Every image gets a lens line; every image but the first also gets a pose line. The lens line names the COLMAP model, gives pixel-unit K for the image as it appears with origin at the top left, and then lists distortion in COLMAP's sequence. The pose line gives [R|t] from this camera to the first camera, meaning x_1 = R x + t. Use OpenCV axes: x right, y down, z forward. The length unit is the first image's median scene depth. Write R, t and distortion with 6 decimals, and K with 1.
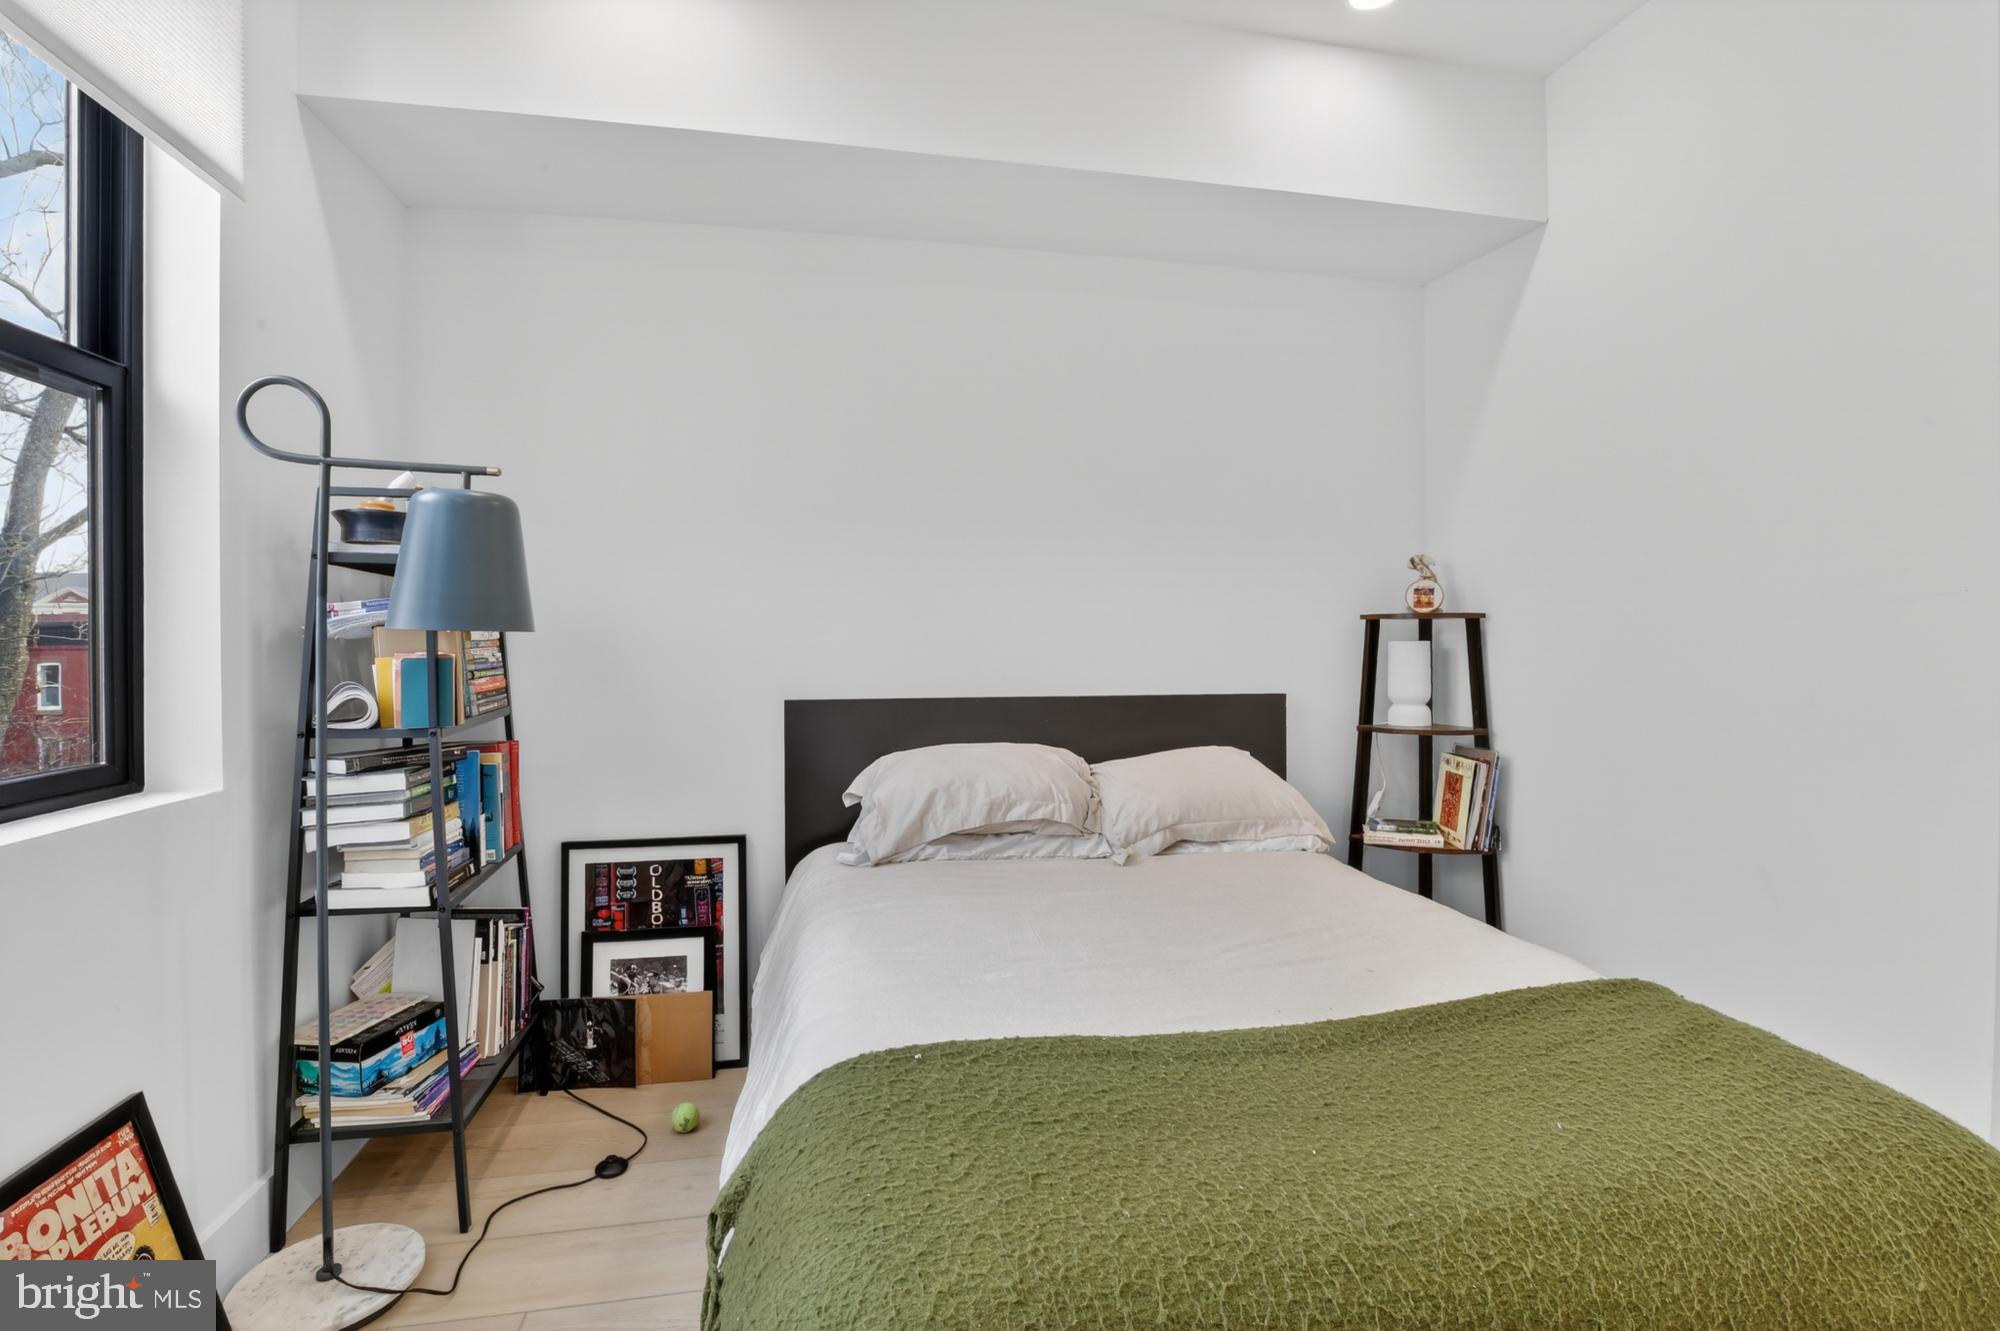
lens RADIAL K [[917.1, 0, 996.3], [0, 917.1, 639.3], [0, 0, 1]] dist [-0.048976, 0.011592]
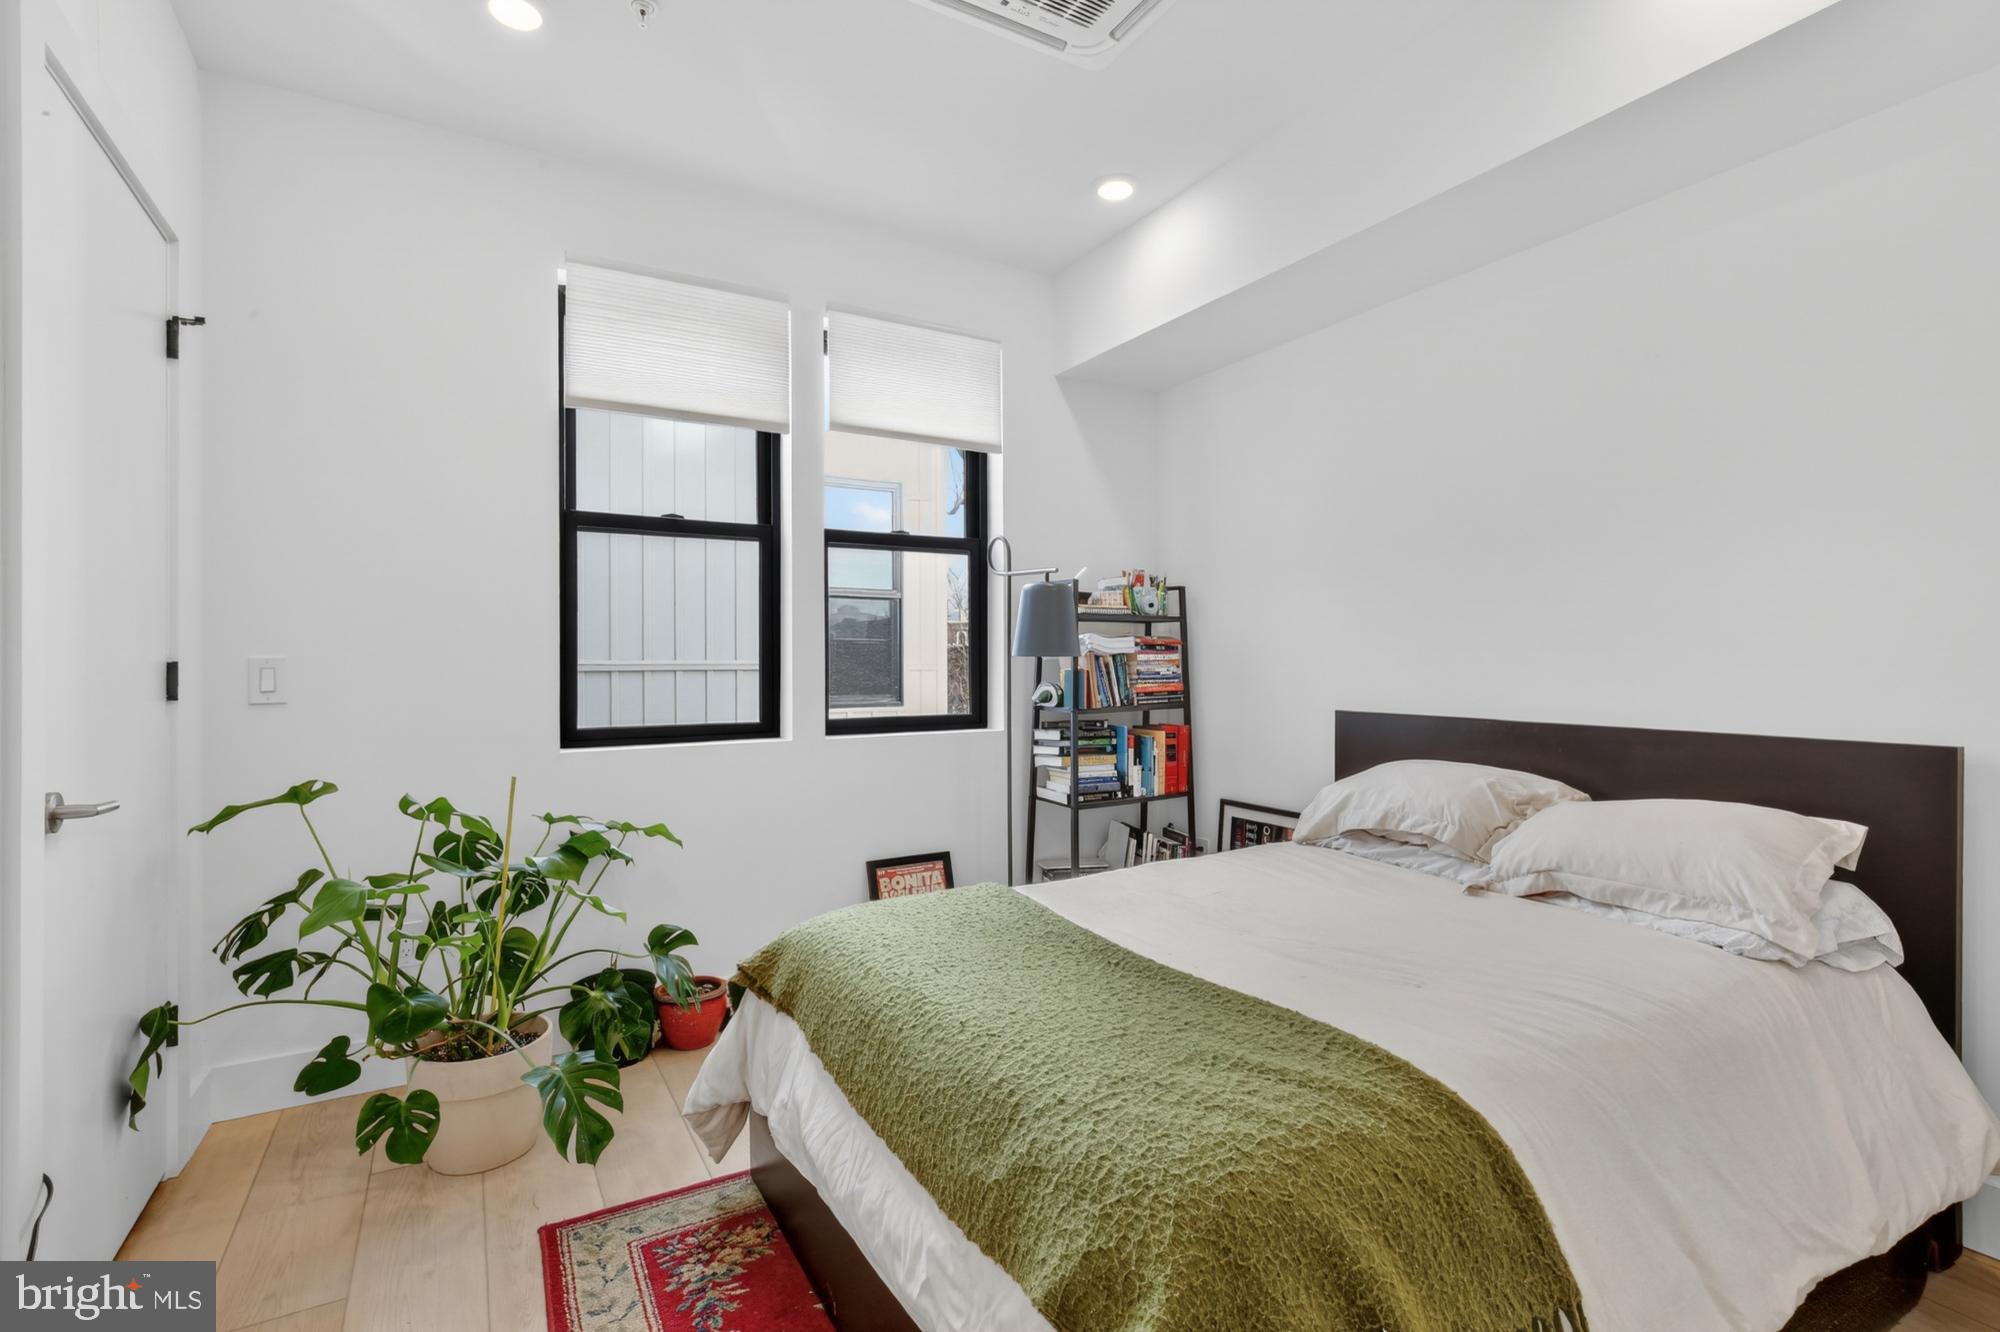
lens RADIAL K [[909.2, 0, 1000.0], [0, 909.2, 666.0], [0, 0, 1]] dist [-0.016229, -0.000576]
pose [[0.327185, 0.011630, -0.944889, 0.856376], [0.002029, 0.999913, 0.013010, -0.009898], [0.944958, -0.006174, 0.327133, 0.205532]]
